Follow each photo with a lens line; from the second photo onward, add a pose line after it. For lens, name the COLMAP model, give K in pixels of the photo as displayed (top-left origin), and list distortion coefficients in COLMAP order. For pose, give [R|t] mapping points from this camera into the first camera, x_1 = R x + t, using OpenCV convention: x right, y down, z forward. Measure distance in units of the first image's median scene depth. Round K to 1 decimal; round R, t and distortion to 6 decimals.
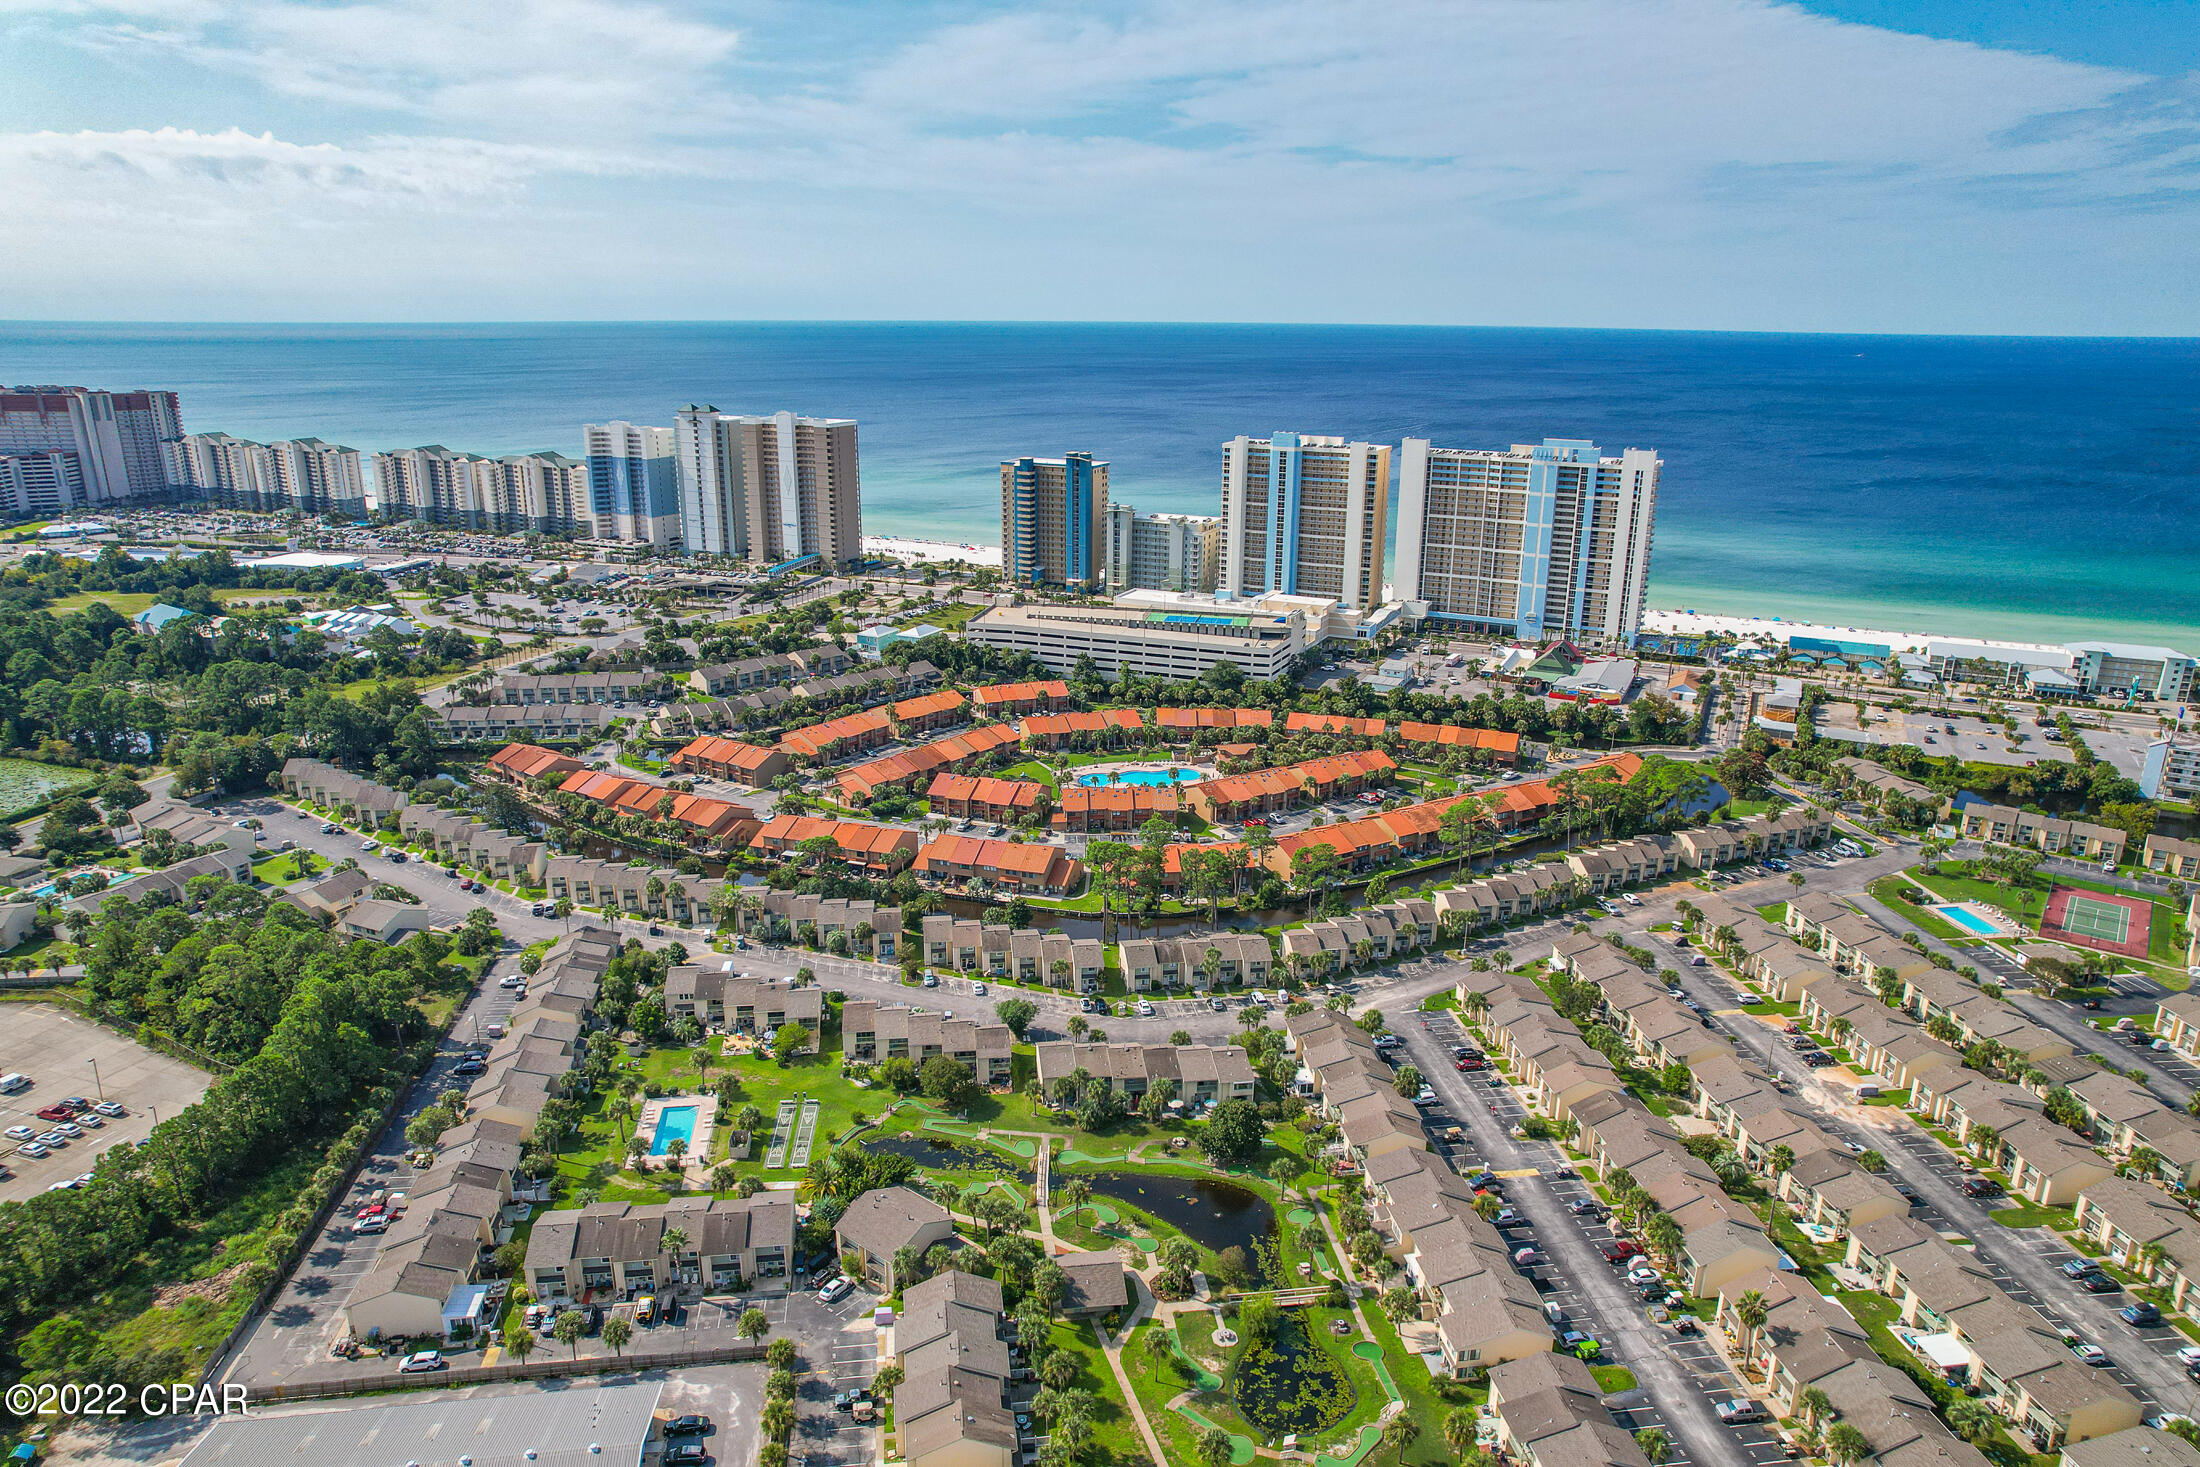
lens RADIAL K [[1404.1, 0, 1113.7], [0, 1404.1, 747.4], [0, 0, 1]] dist [-0.073730, 0.062974]
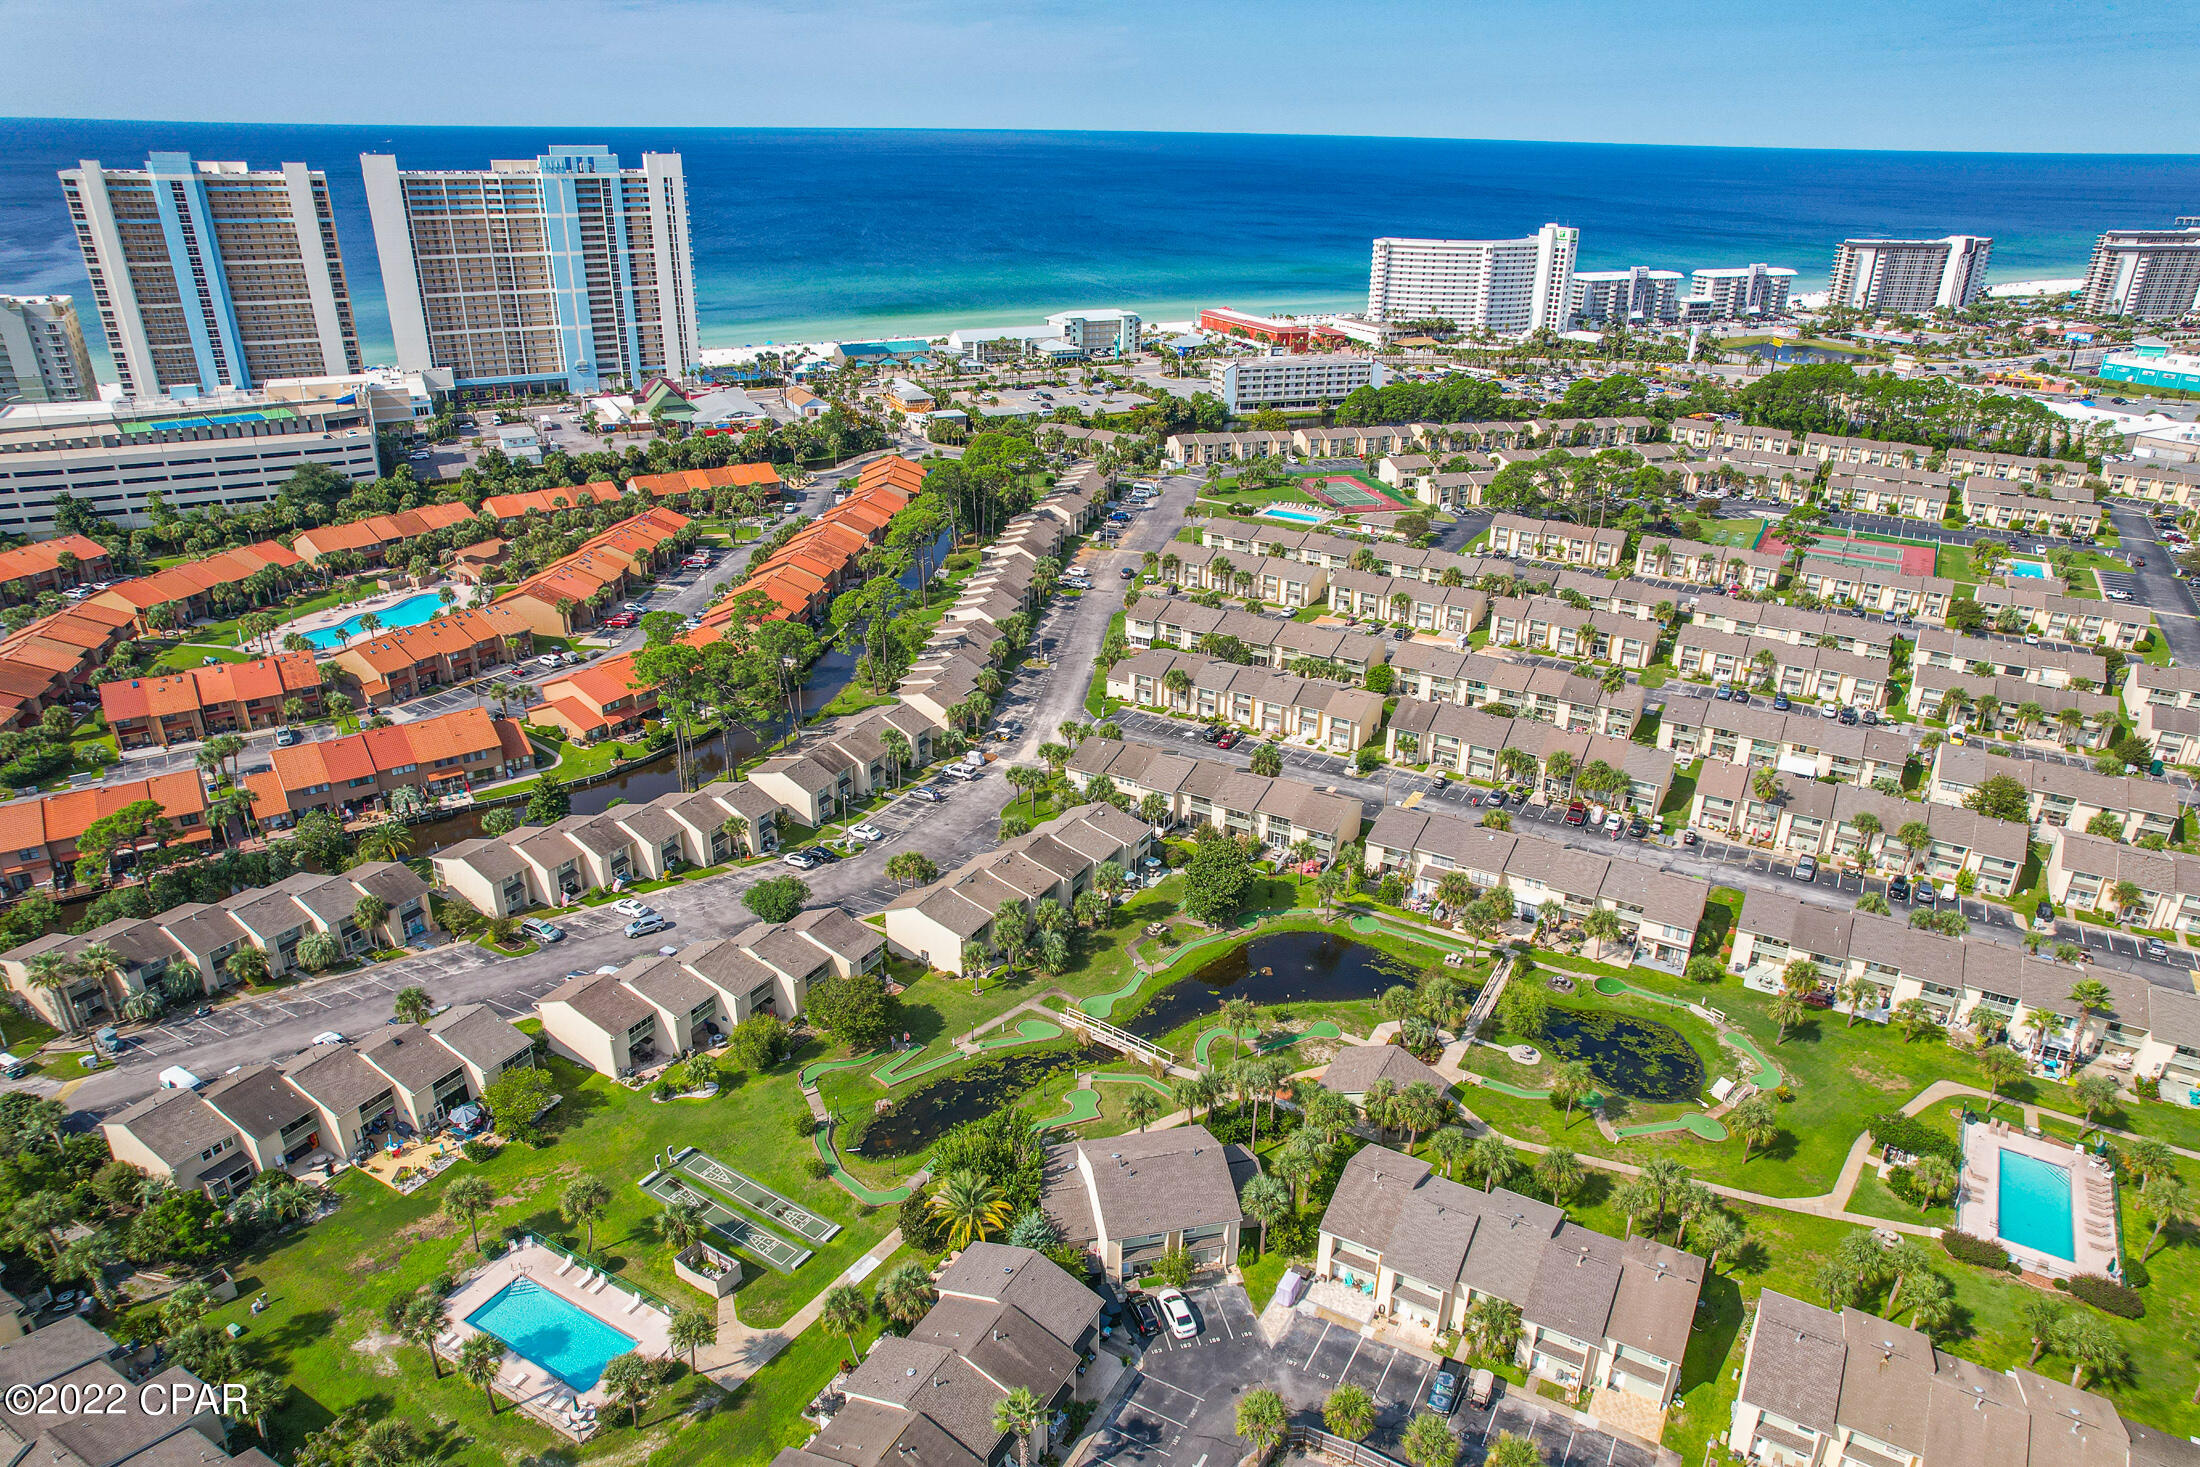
lens RADIAL K [[1404.1, 0, 1111.2], [0, 1404.1, 739.5], [0, 0, 1]] dist [-0.073730, 0.062974]
pose [[0.610124, -0.320266, 0.724692, -0.309797], [0.224595, 0.947054, 0.229448, 0.002720], [-0.759807, 0.022771, 0.649750, 0.331715]]
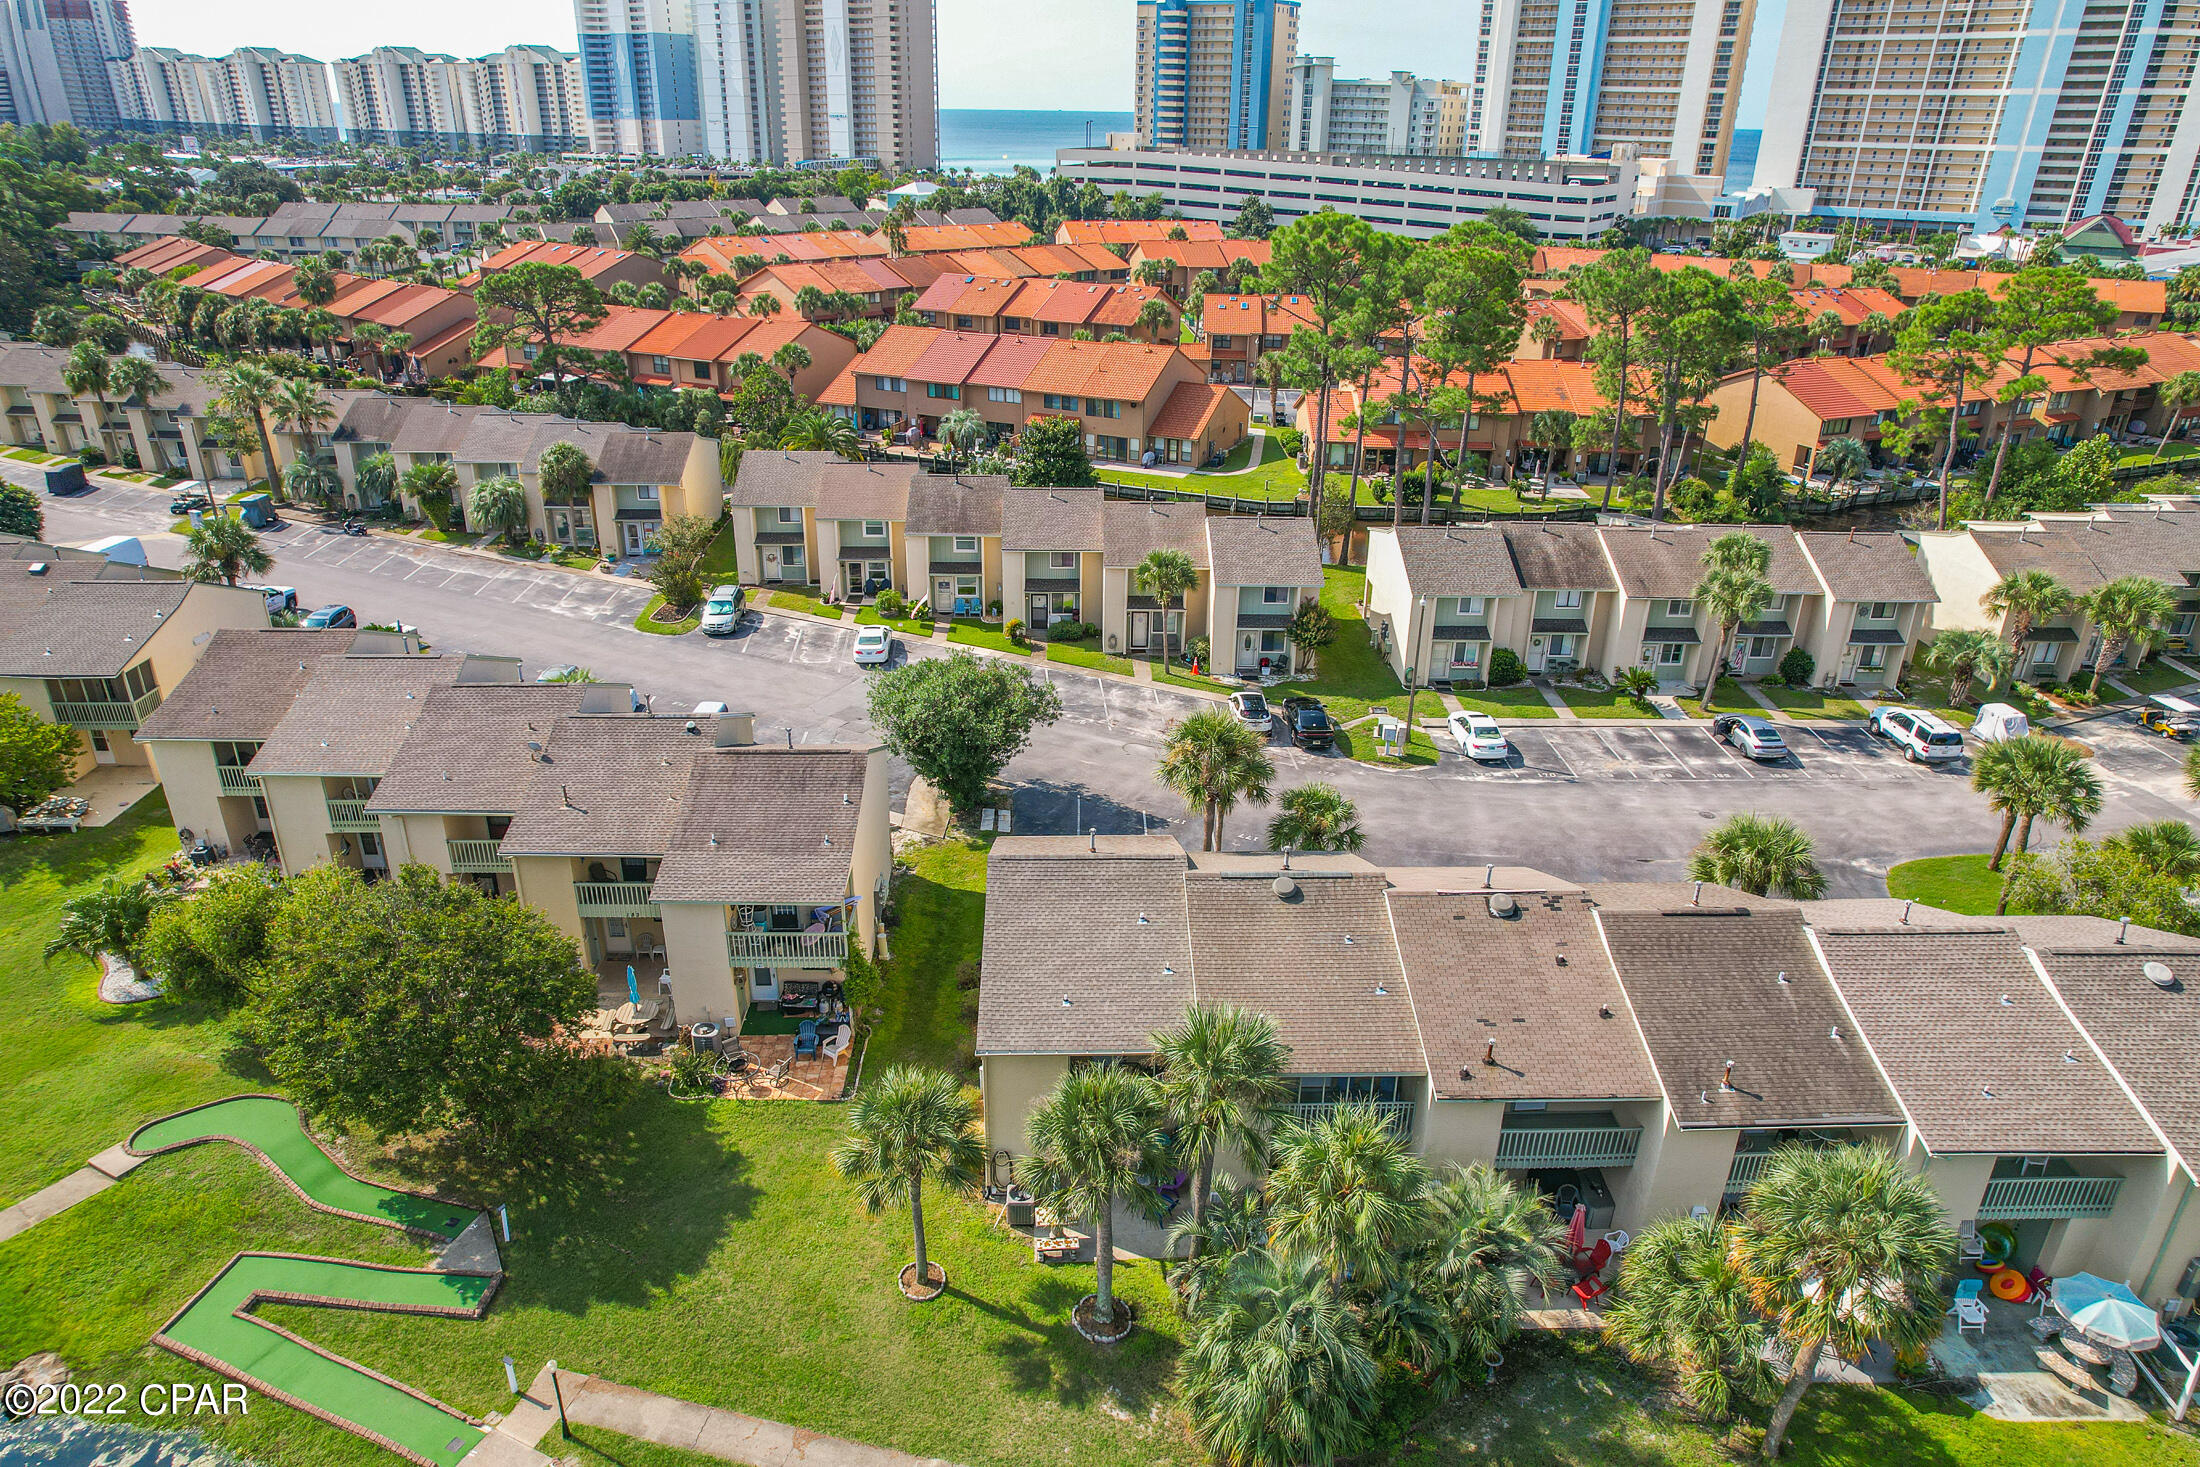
lens RADIAL K [[1404.1, 0, 1105.8], [0, 1404.1, 749.8], [0, 0, 1]] dist [-0.073730, 0.062974]
pose [[0.993195, 0.054904, -0.102707, -0.014901], [-0.040992, 0.990271, 0.132976, 0.119531], [0.109008, -0.127861, 0.985783, 0.562219]]
